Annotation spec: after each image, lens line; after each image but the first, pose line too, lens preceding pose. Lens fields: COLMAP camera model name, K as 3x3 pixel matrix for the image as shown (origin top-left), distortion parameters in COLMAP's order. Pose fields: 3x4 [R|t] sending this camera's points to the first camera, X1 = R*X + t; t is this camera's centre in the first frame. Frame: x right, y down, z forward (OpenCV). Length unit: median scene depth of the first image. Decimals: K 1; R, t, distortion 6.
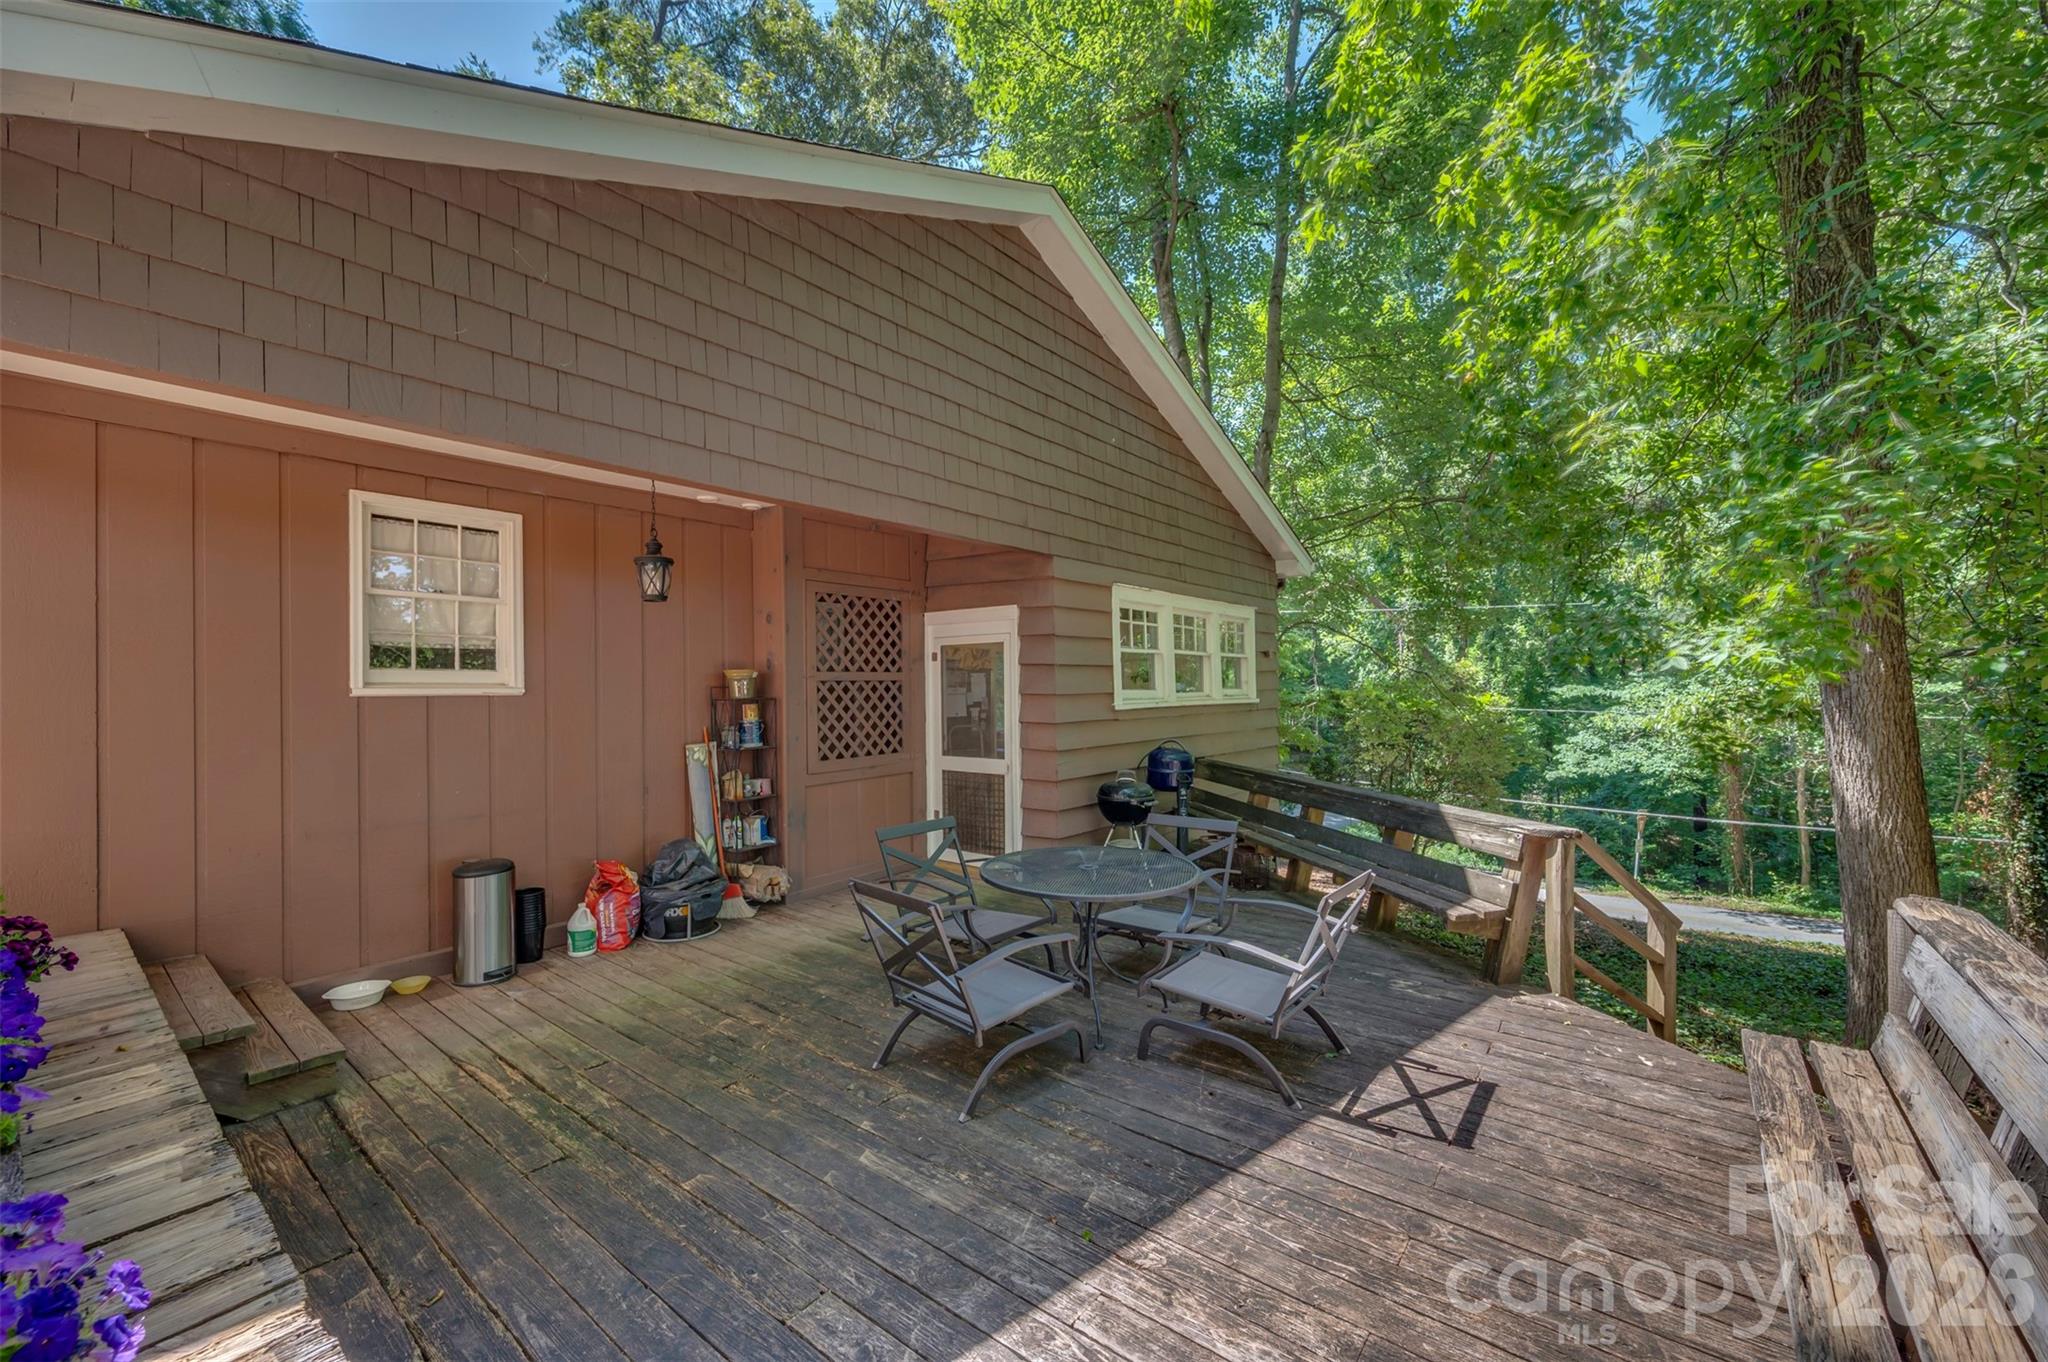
lens RADIAL K [[804.1, 0, 1029.5], [0, 804.1, 684.4], [0, 0, 1]] dist [-0.000488, -0.000390]
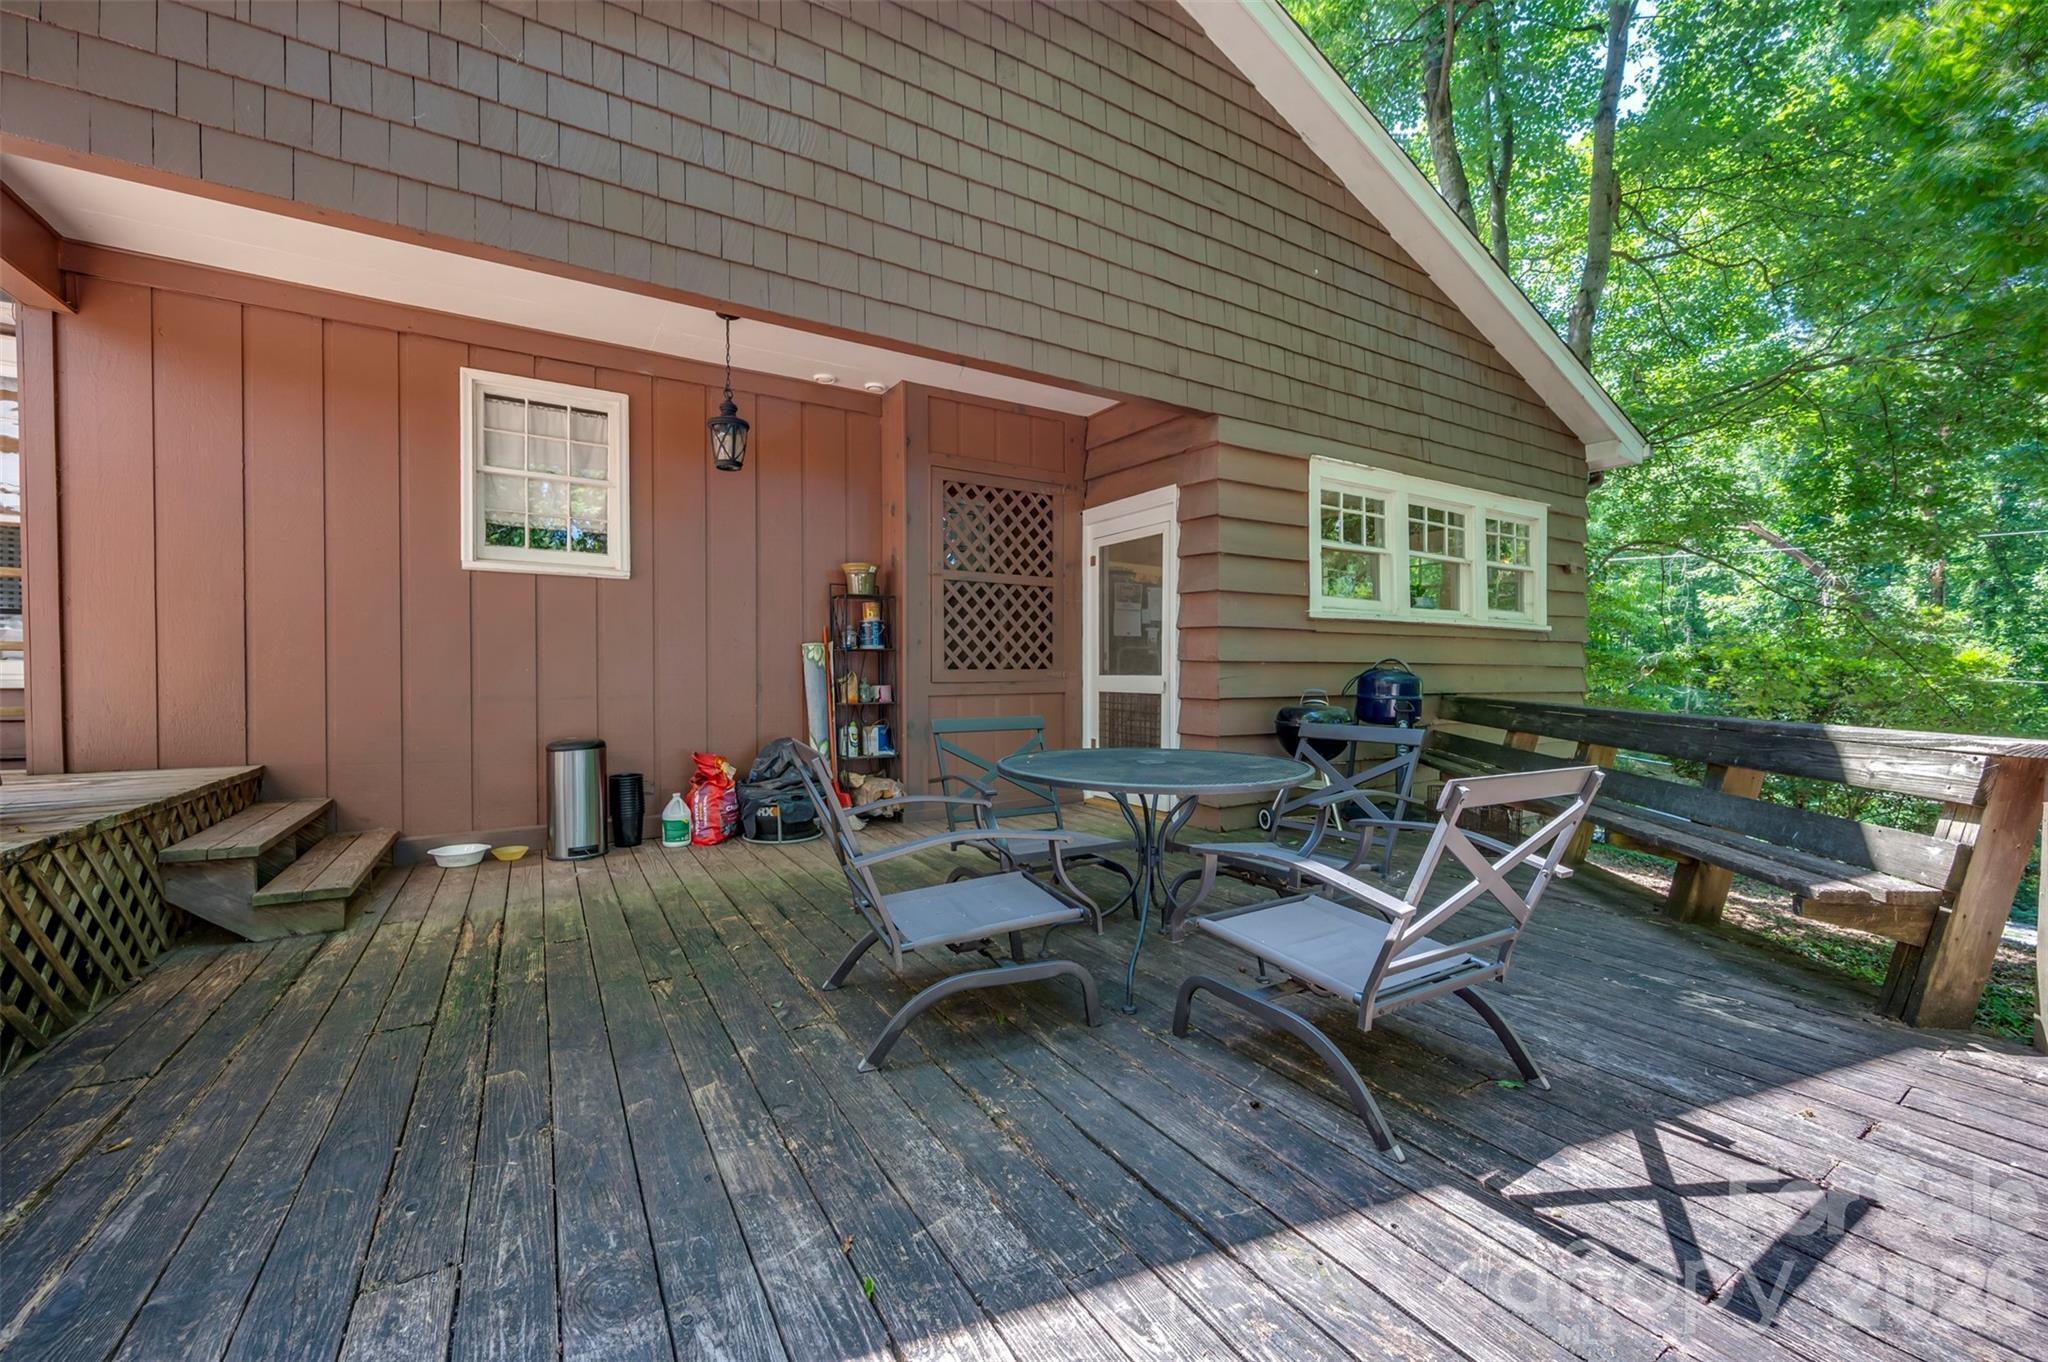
lens RADIAL K [[804.1, 0, 1029.5], [0, 804.1, 684.4], [0, 0, 1]] dist [-0.000488, -0.000390]
pose [[0.938017, 0.016494, -0.346197, 0.148530], [-0.009104, 0.999695, 0.022959, 0.098567], [0.346470, -0.018384, 0.937881, 0.207196]]
